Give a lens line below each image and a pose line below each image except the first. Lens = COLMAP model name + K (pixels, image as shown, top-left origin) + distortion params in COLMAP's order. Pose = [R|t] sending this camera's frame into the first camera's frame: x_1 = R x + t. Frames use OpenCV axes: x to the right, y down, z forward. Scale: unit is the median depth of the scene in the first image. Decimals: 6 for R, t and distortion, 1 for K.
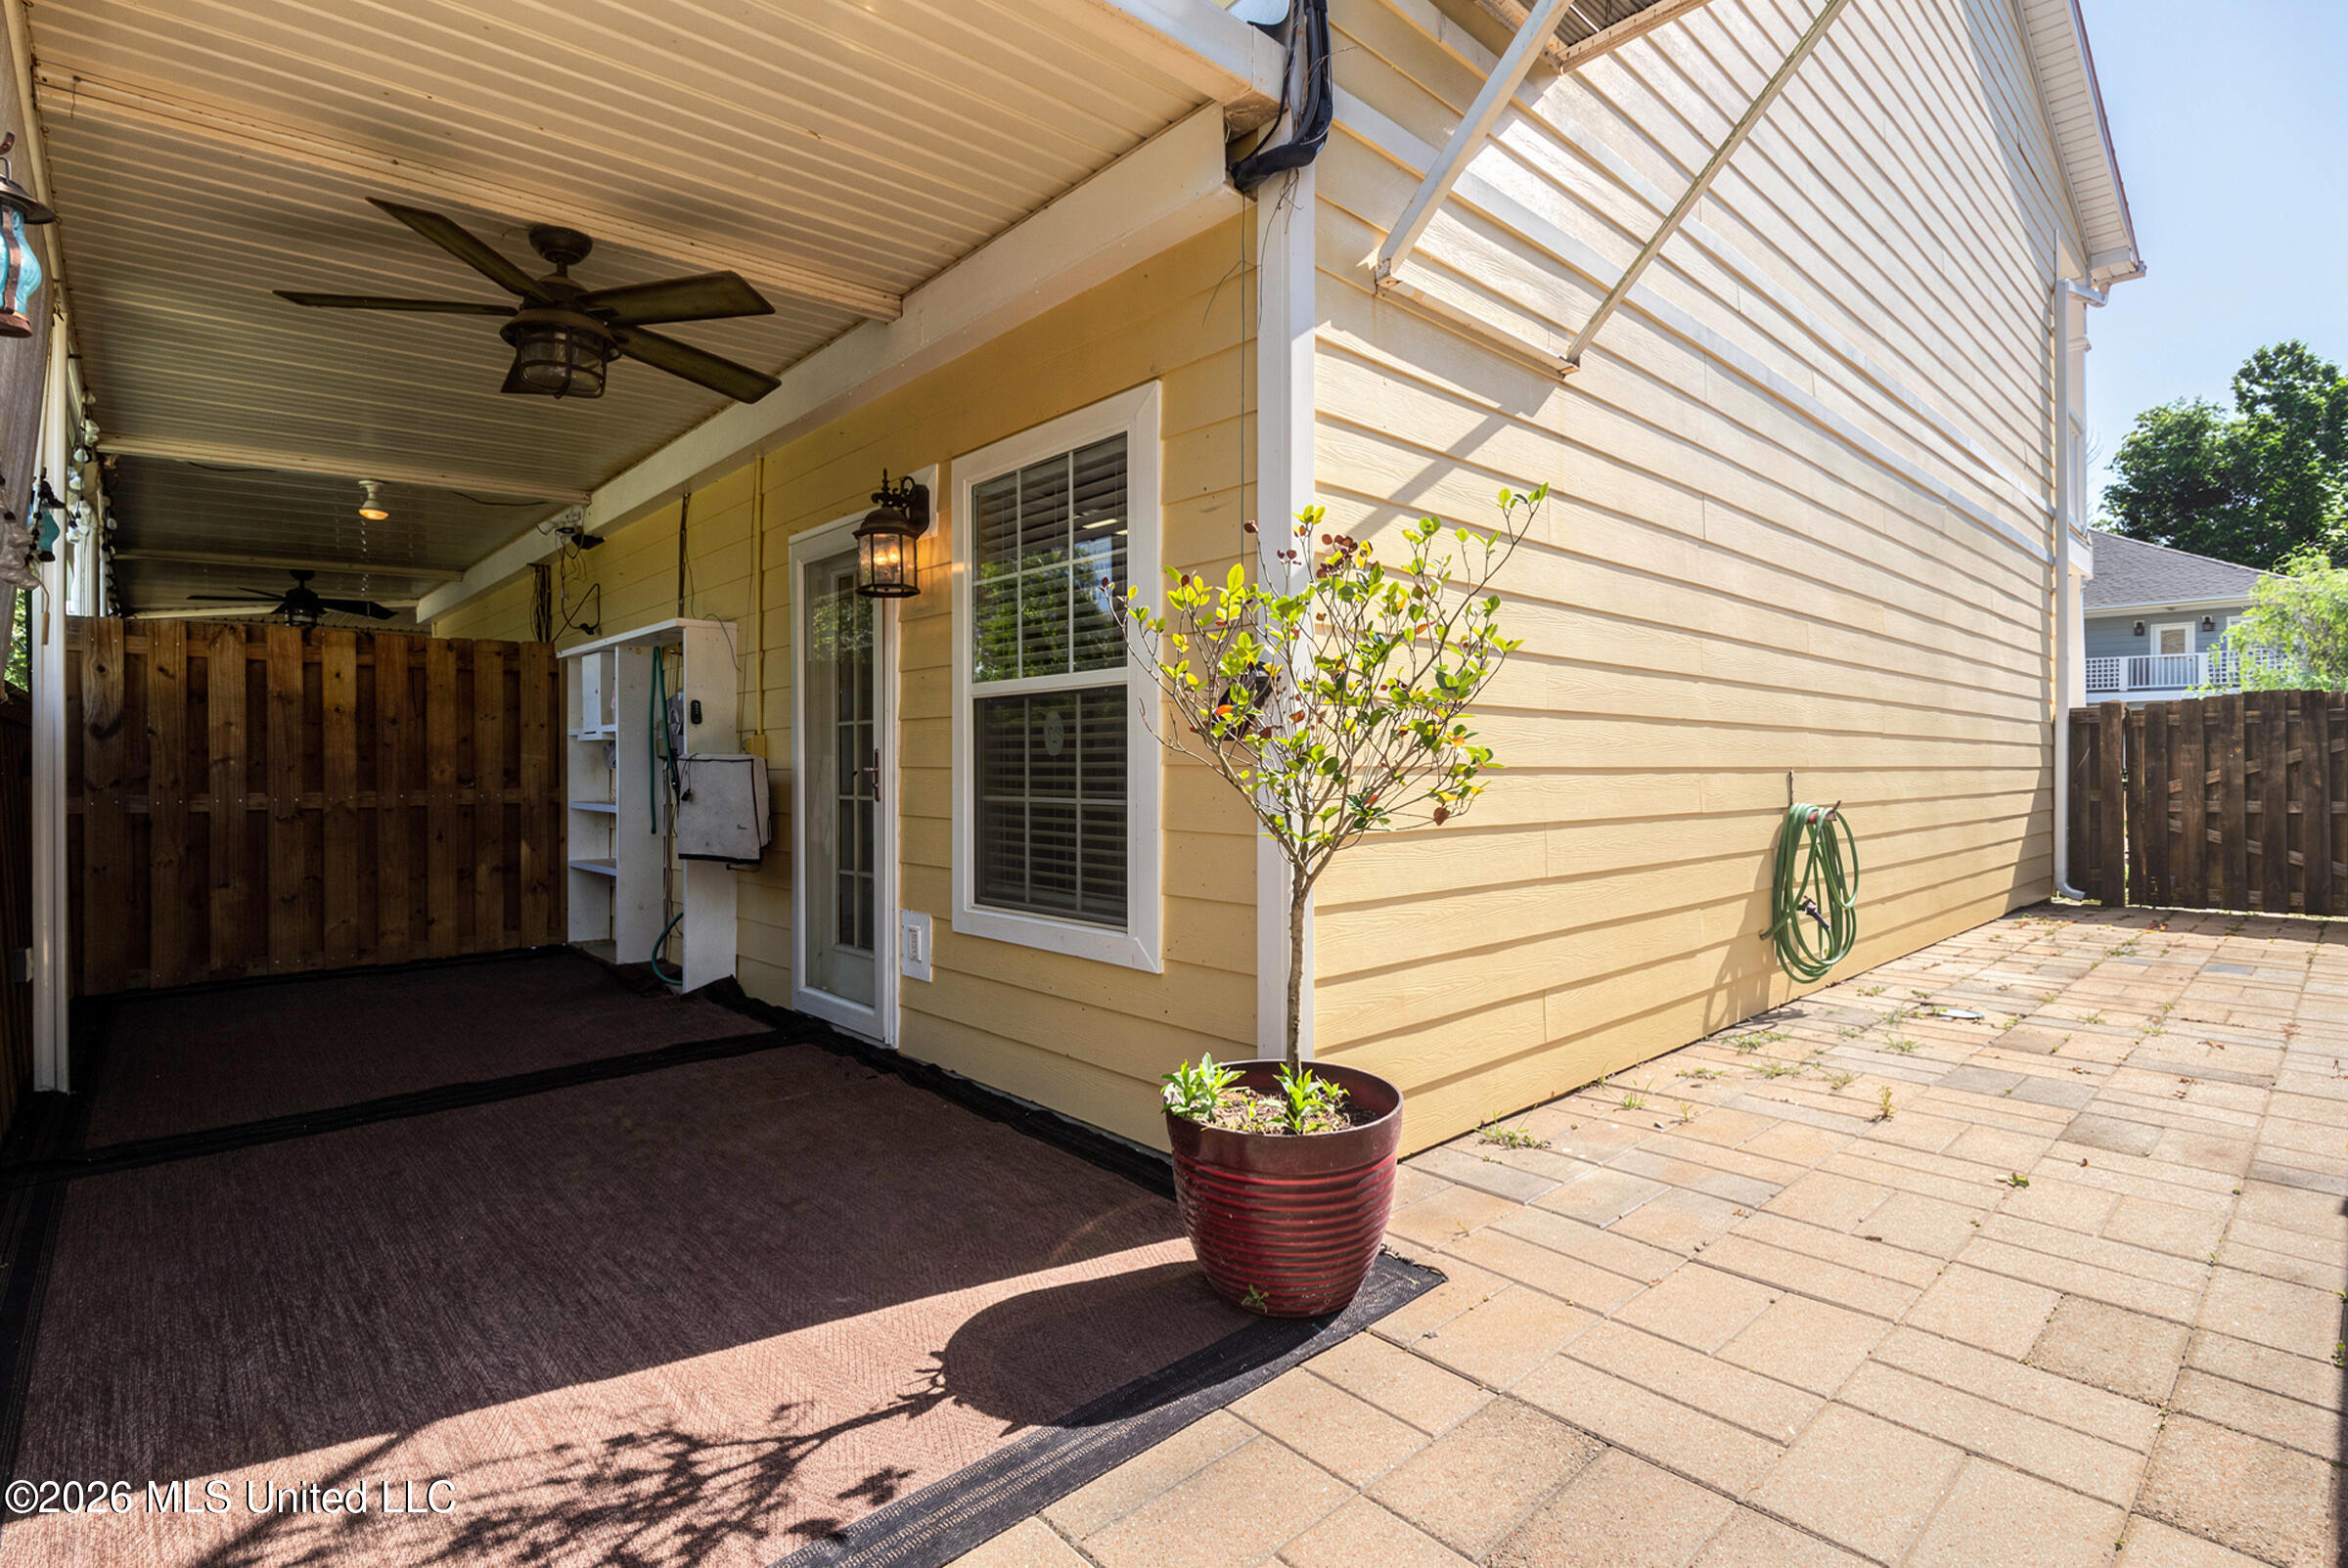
lens RADIAL K [[1084.4, 0, 1171.3], [0, 1084.4, 762.5], [0, 0, 1]] dist [0.014610, -0.010652]
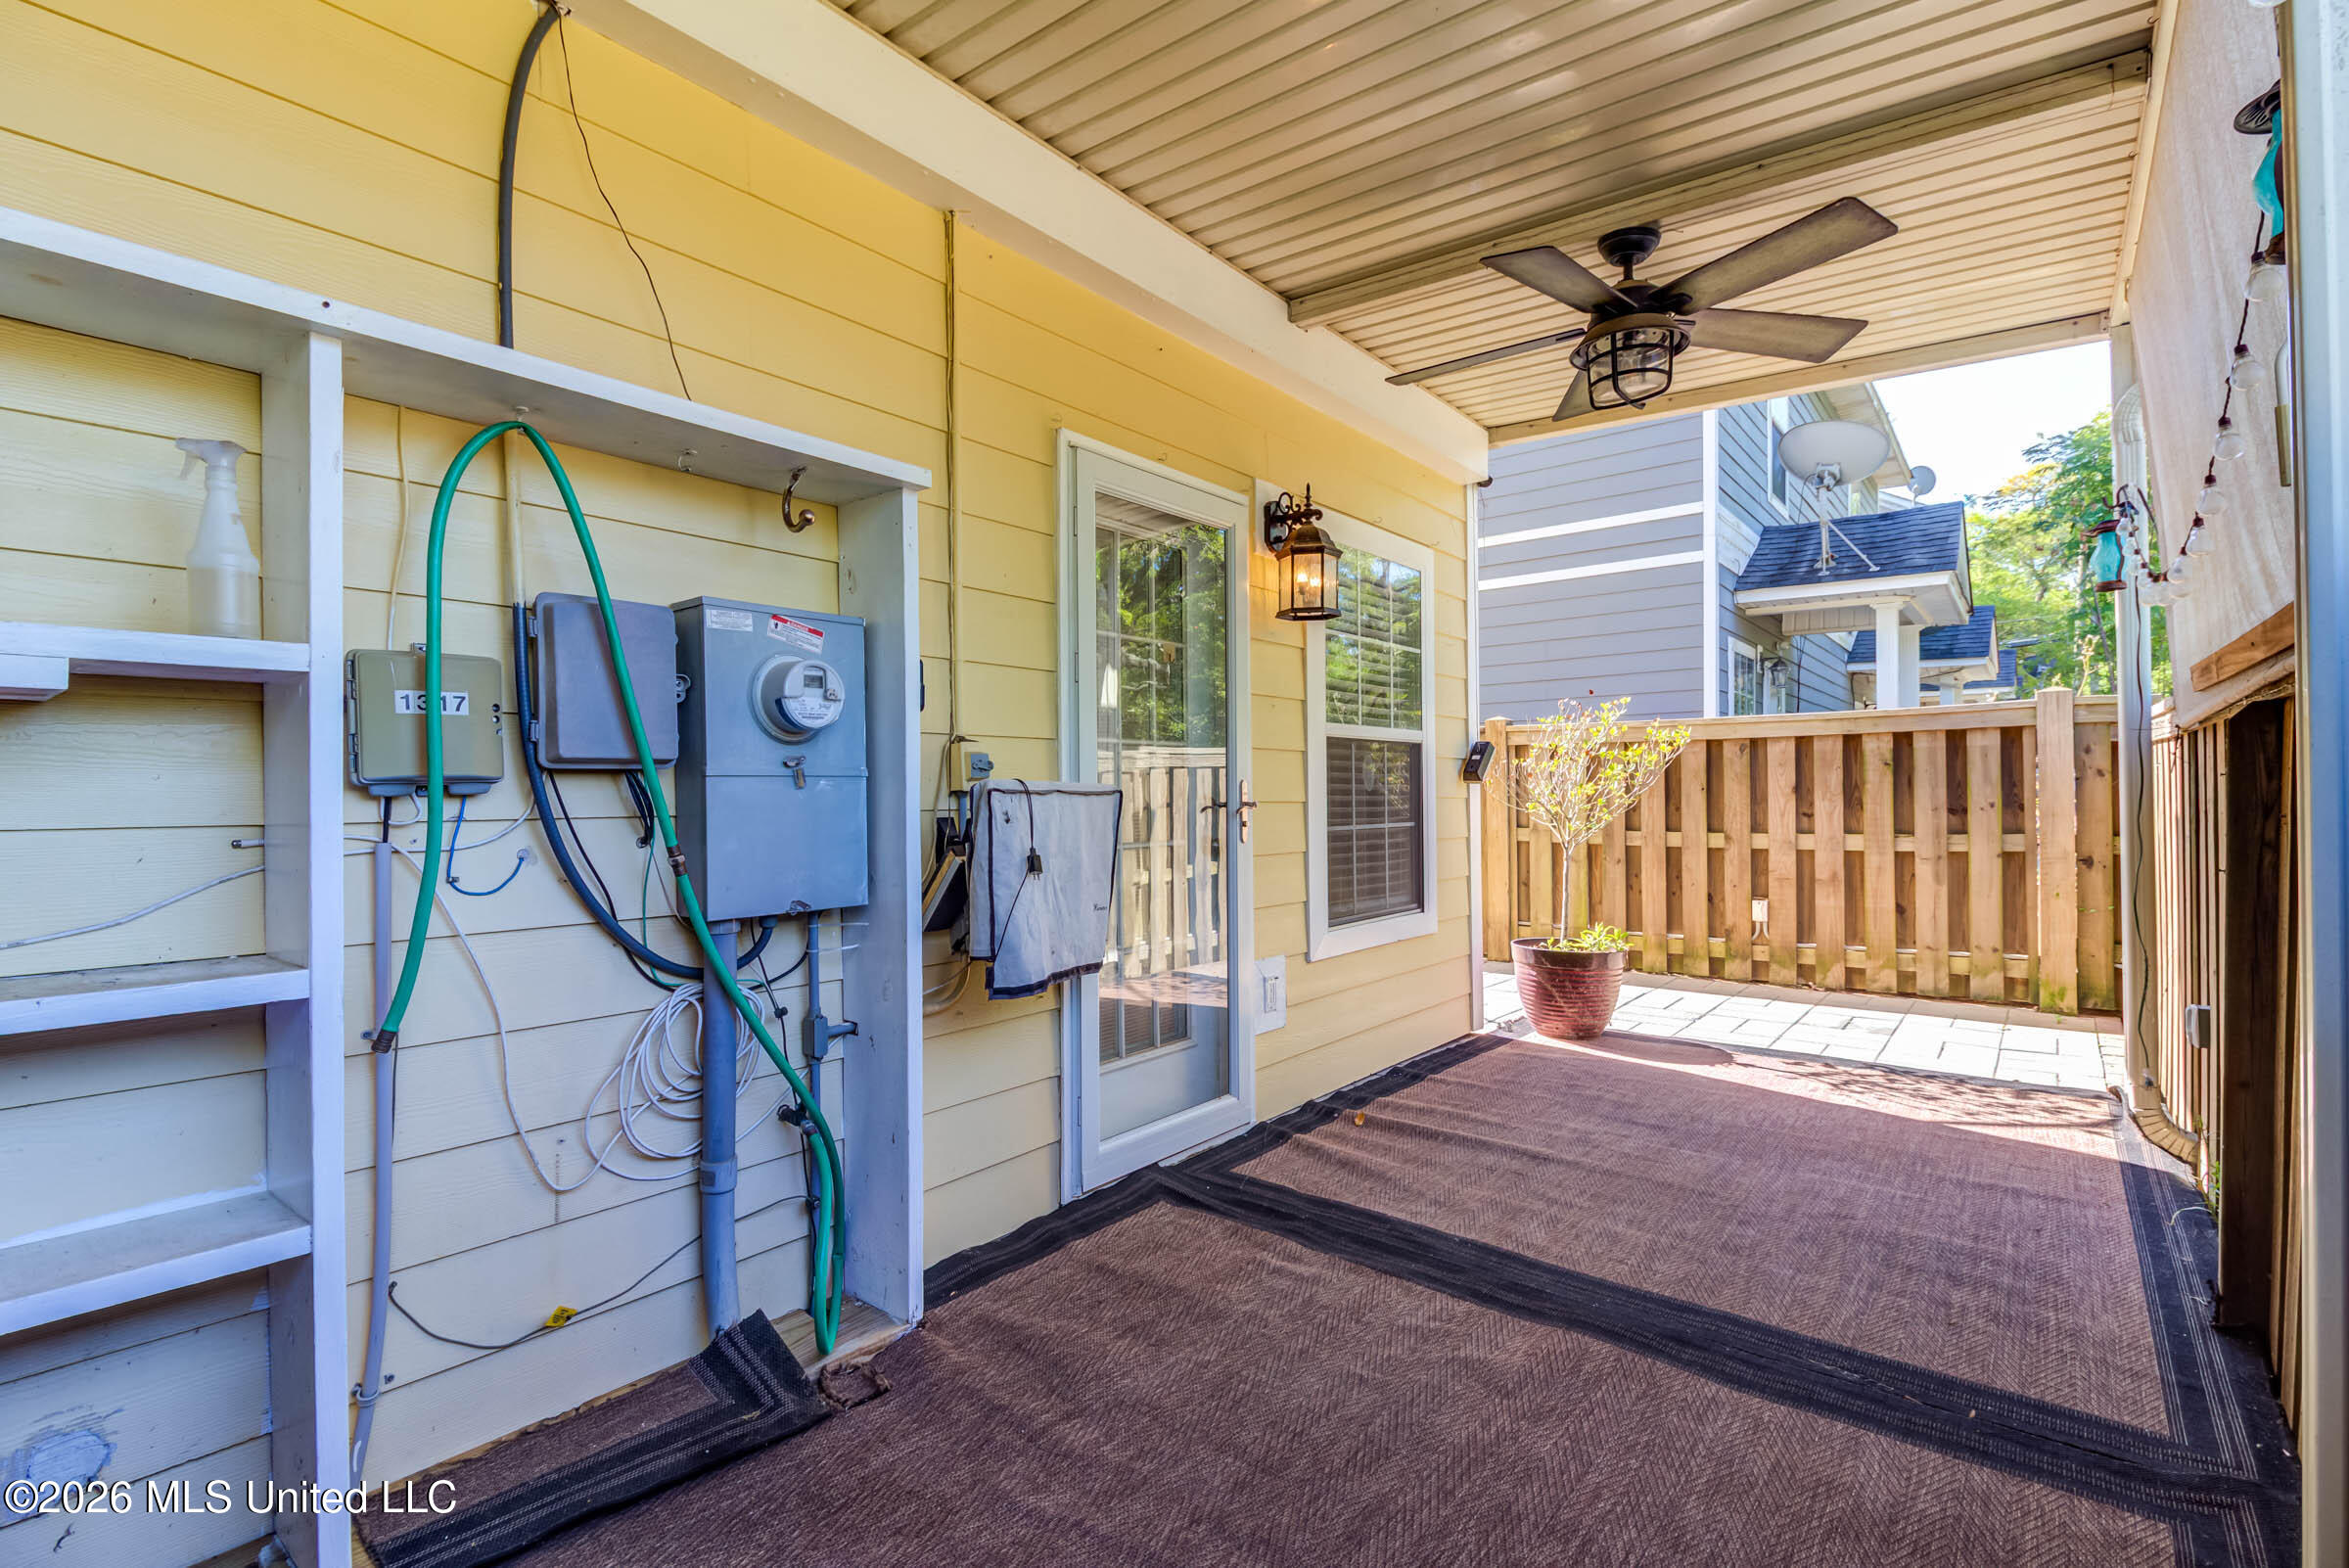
lens RADIAL K [[1085.0, 0, 1168.8], [0, 1085.0, 797.0], [0, 0, 1]] dist [0.014610, -0.010652]
pose [[-0.144198, -0.002350, 0.989546, -0.659612], [0.002760, 0.999992, 0.002777, -0.001668], [-0.989545, 0.003132, -0.144190, 0.709003]]
